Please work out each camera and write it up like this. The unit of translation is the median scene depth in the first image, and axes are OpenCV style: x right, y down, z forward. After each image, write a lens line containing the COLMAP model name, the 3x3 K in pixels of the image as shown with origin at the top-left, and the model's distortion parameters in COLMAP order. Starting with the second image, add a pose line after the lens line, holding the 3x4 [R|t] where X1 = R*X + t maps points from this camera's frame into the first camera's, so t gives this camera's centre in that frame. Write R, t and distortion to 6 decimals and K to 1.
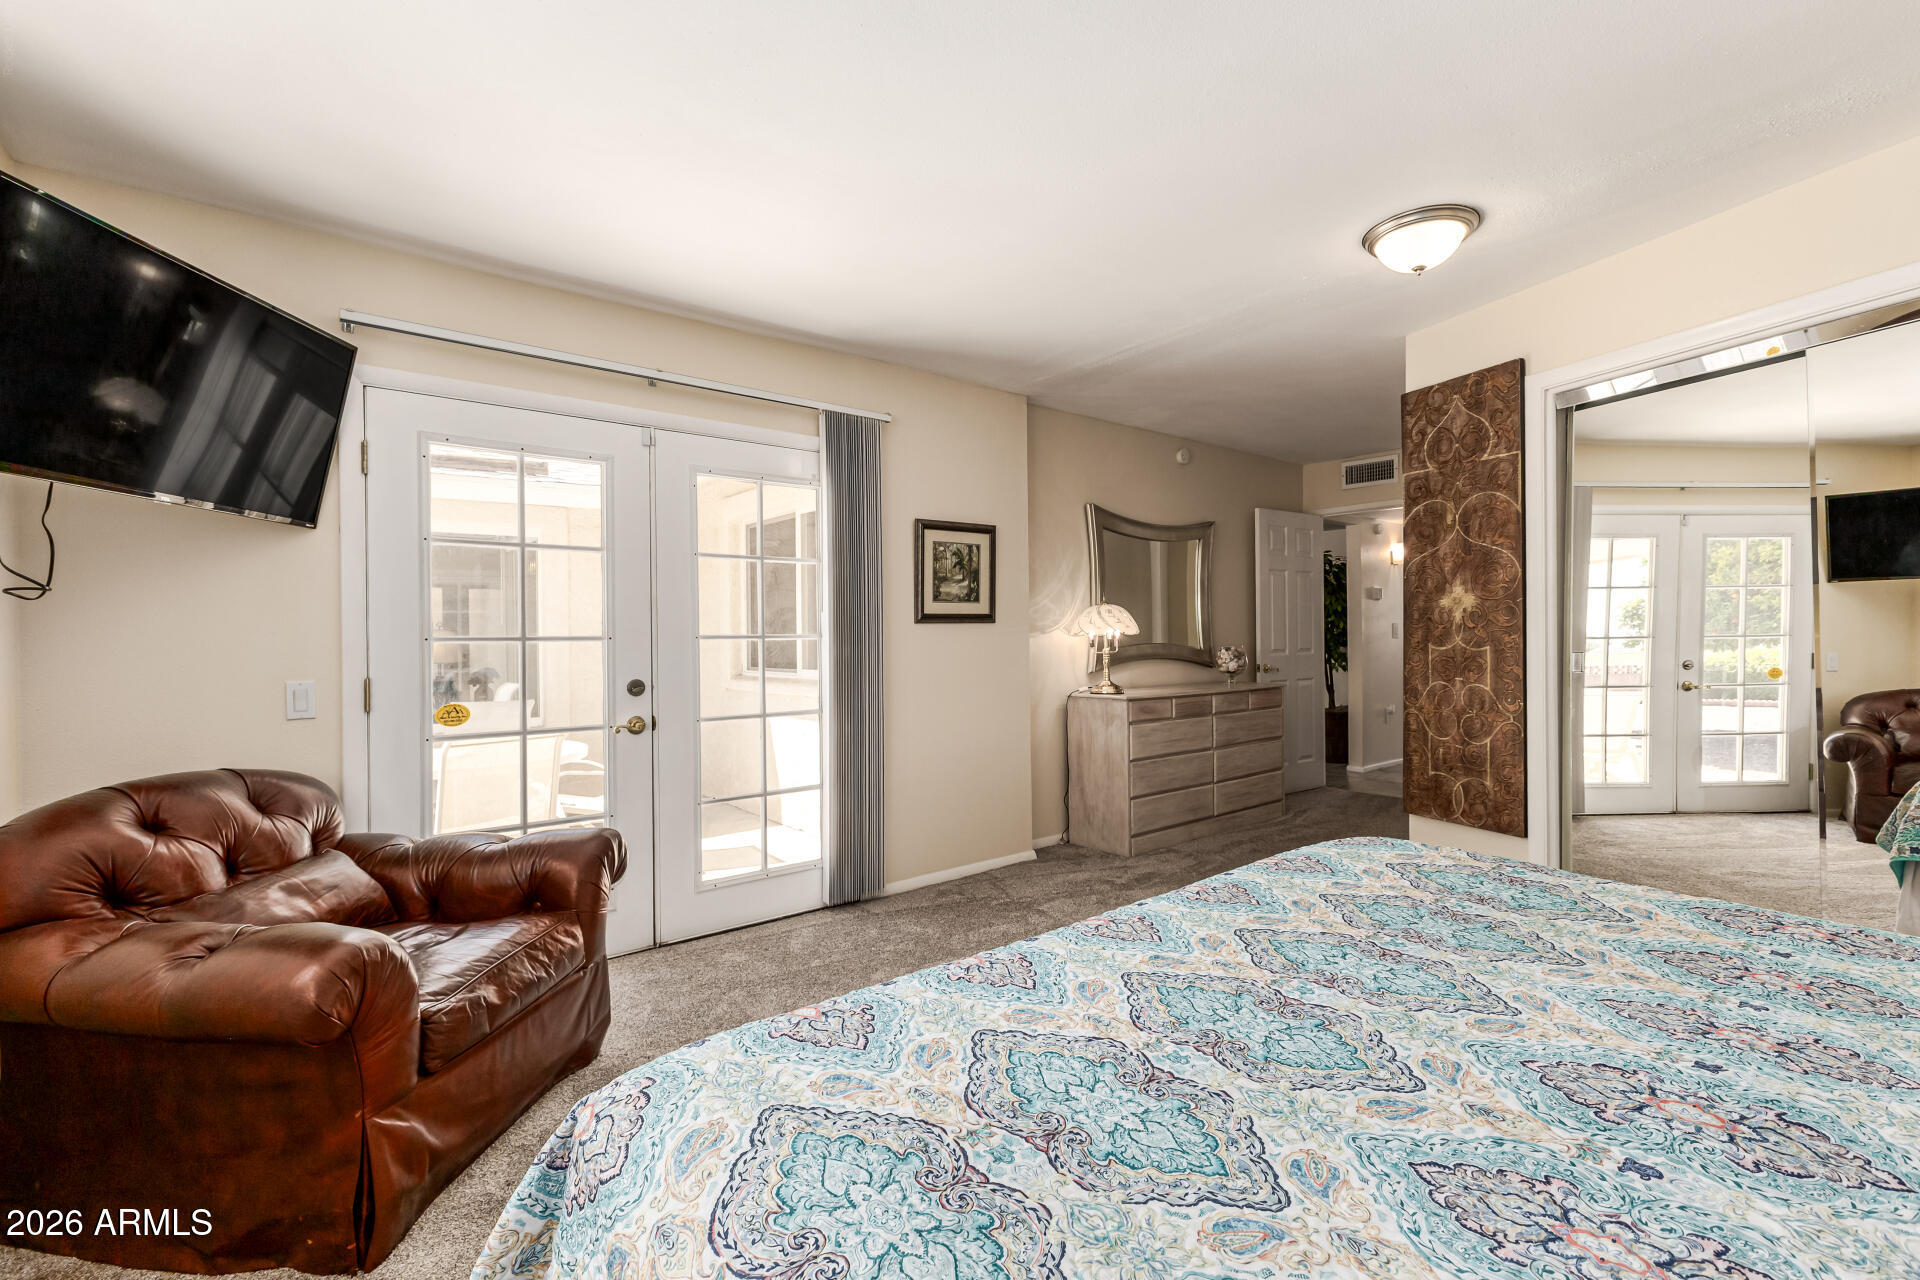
lens RADIAL K [[834.8, 0, 968.9], [0, 834.8, 634.3], [0, 0, 1]] dist [0.015137, -0.004976]
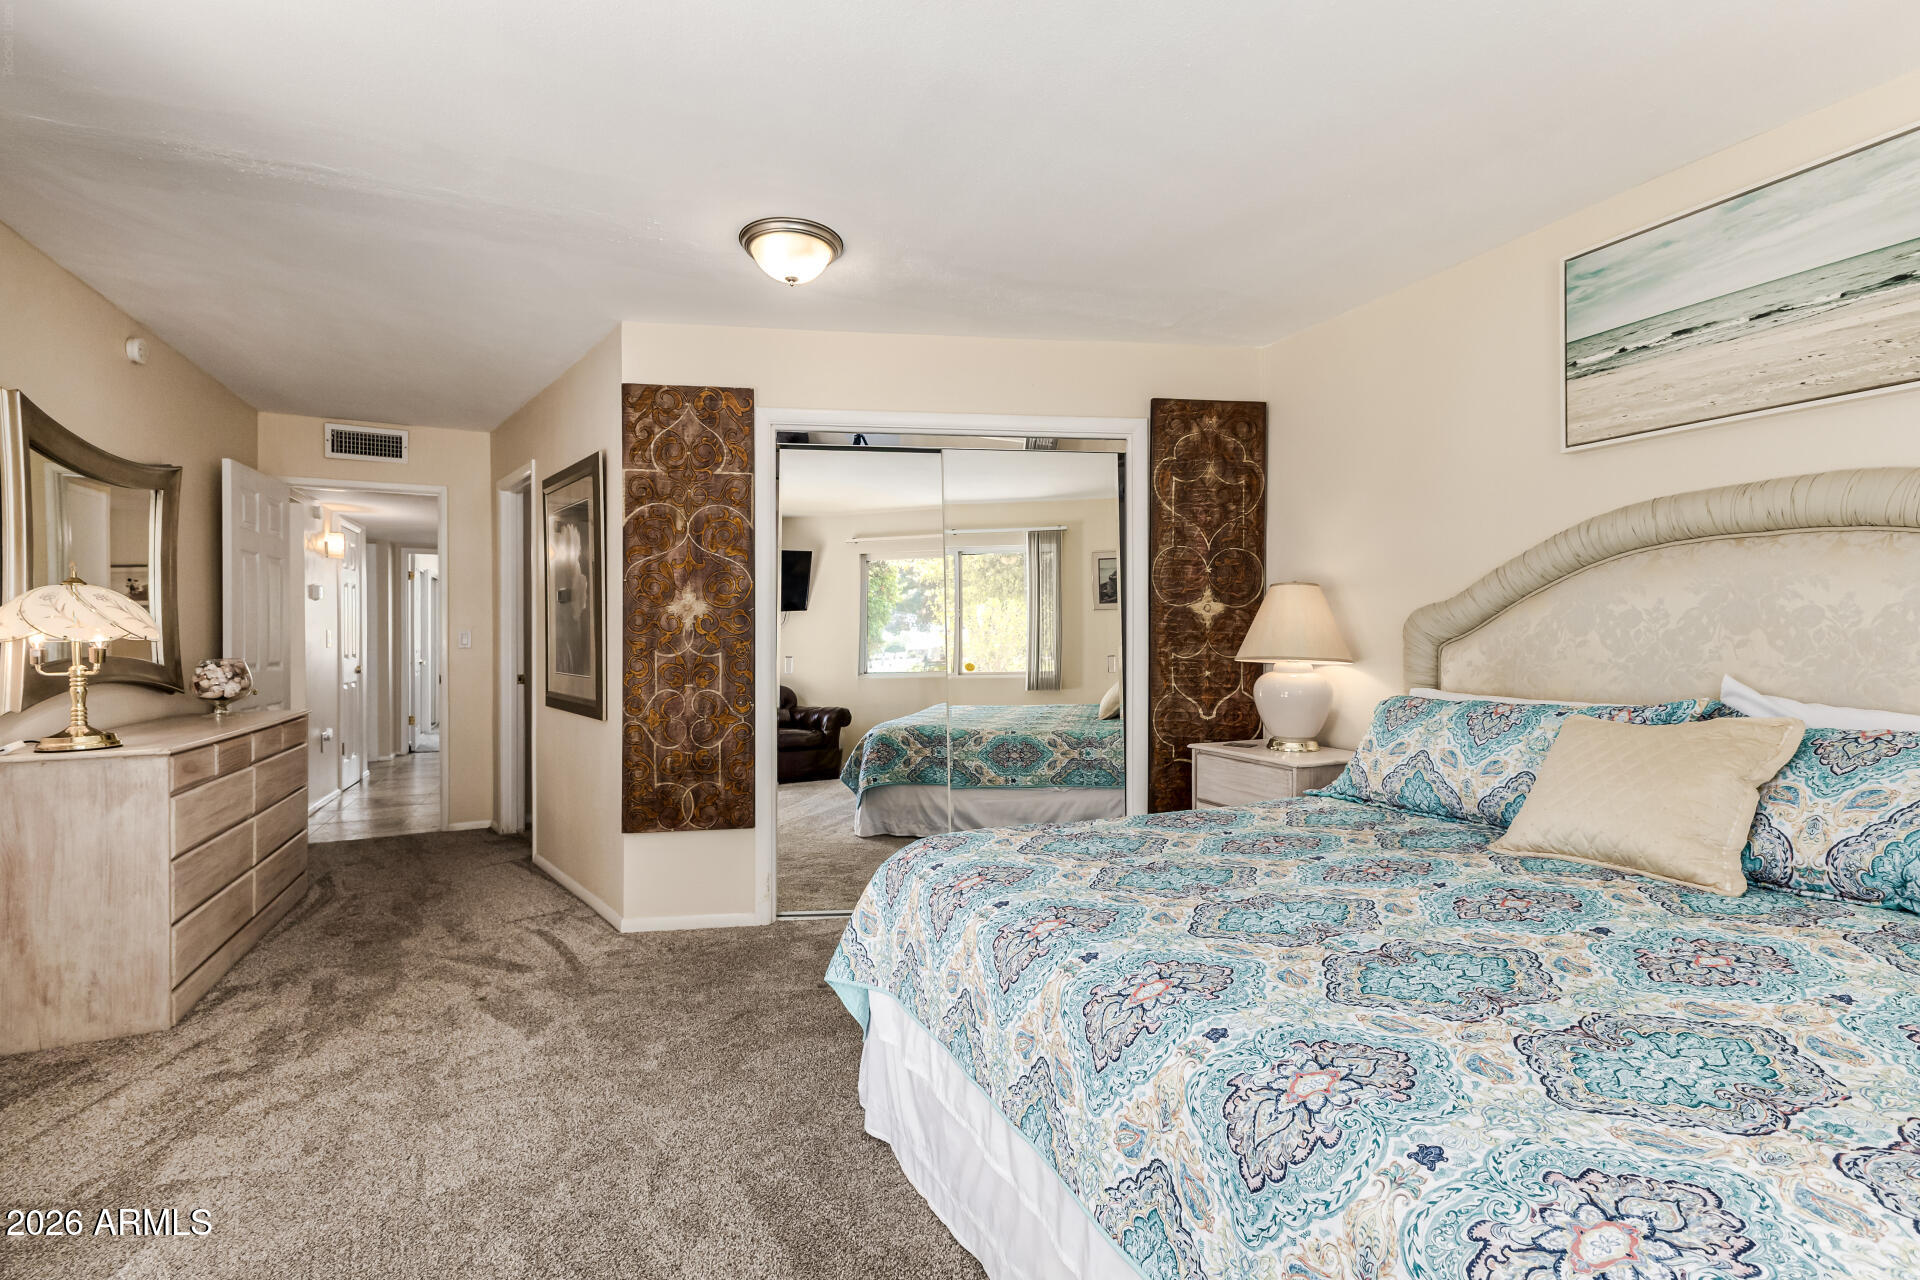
lens RADIAL K [[834.8, 0, 968.9], [0, 834.8, 634.3], [0, 0, 1]] dist [0.015137, -0.004976]
pose [[0.260468, 0.012414, 0.965403, -0.296177], [-0.000047, 0.999917, -0.012845, 0.004633], [-0.965482, 0.003301, 0.260448, 0.415855]]
